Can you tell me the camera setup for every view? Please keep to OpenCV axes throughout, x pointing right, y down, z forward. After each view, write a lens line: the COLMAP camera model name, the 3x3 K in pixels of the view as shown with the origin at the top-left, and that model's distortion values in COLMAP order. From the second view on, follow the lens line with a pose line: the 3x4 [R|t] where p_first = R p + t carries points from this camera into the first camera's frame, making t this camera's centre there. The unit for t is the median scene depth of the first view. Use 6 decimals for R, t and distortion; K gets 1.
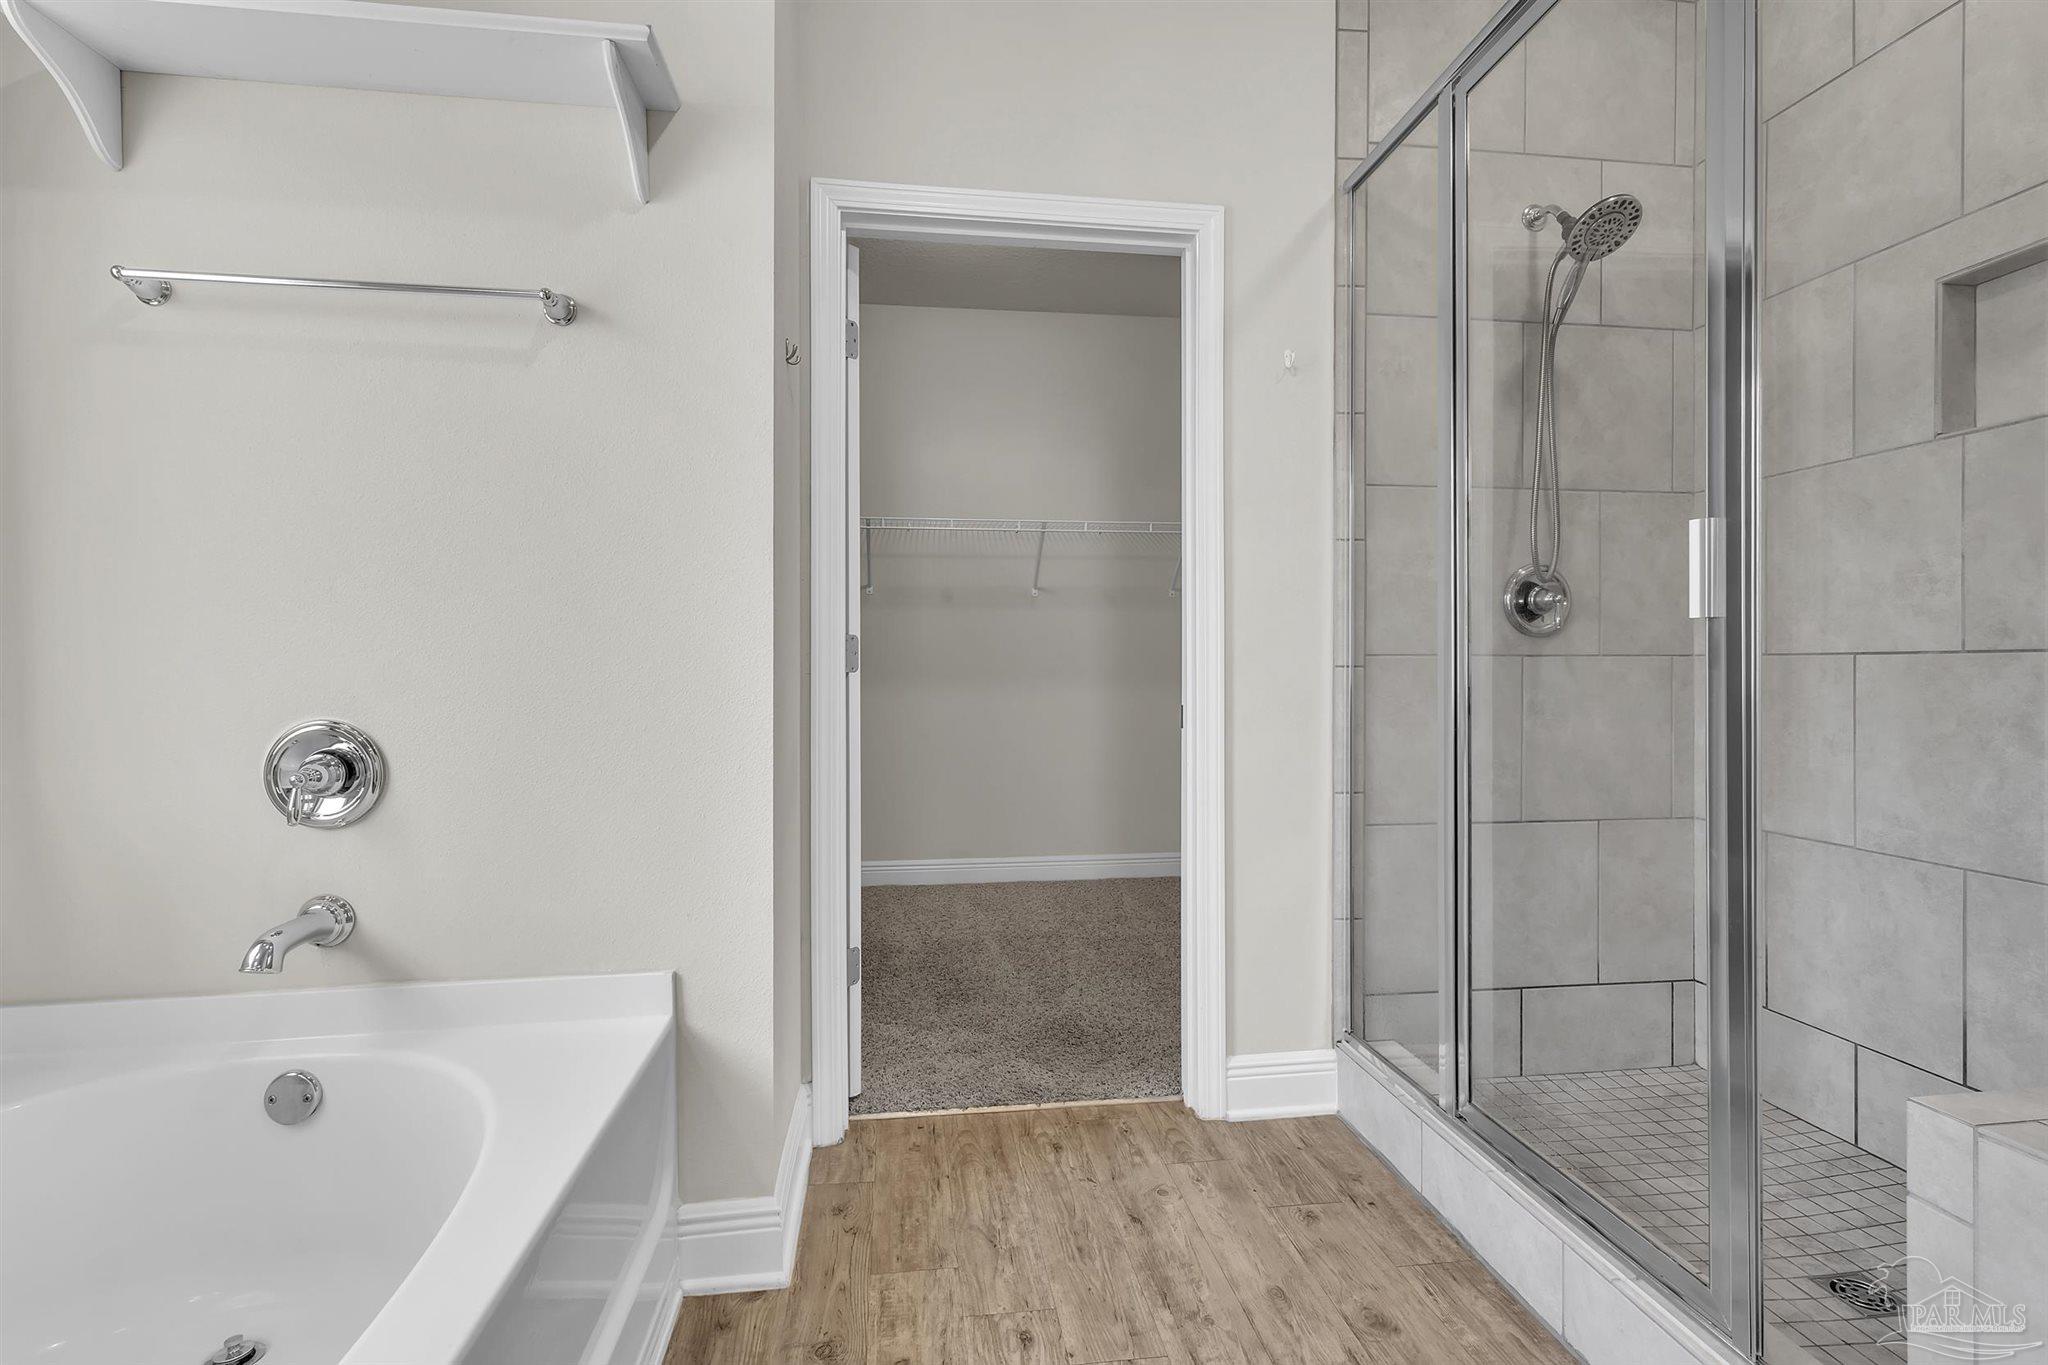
lens RADIAL K [[952.7, 0, 1026.0], [0, 952.7, 676.5], [0, 0, 1]] dist [0.007455, -0.000366]
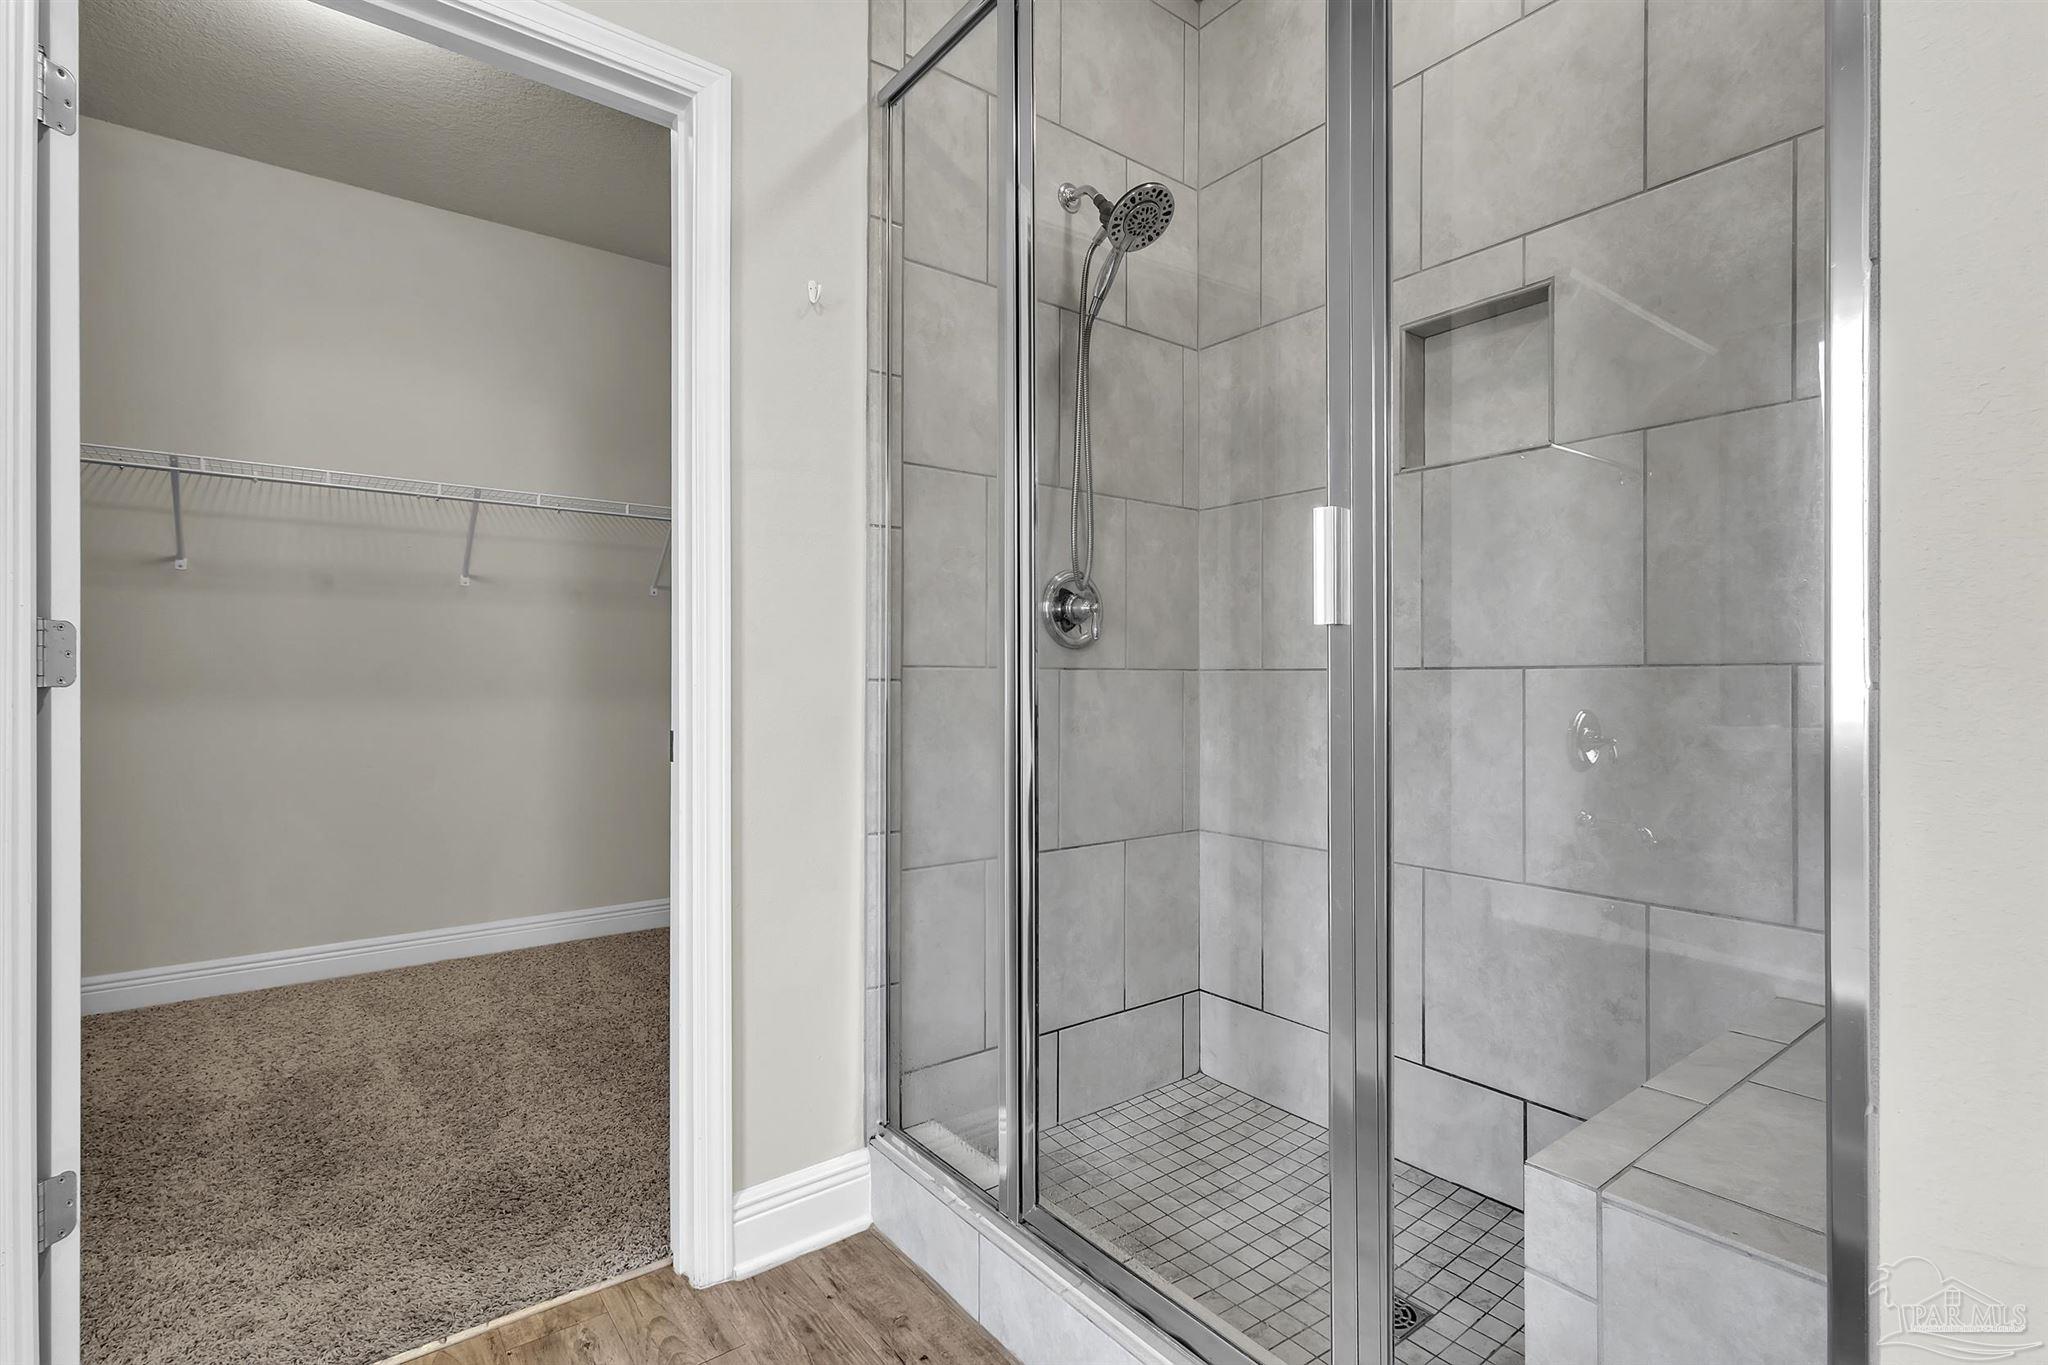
lens RADIAL K [[952.7, 0, 1017.5], [0, 952.7, 684.4], [0, 0, 1]] dist [0.007455, -0.000366]
pose [[0.868827, 0.001779, 0.495112, 0.029679], [0.000723, 0.999988, -0.004861, -0.002243], [-0.495115, 0.004581, 0.868815, 0.225046]]
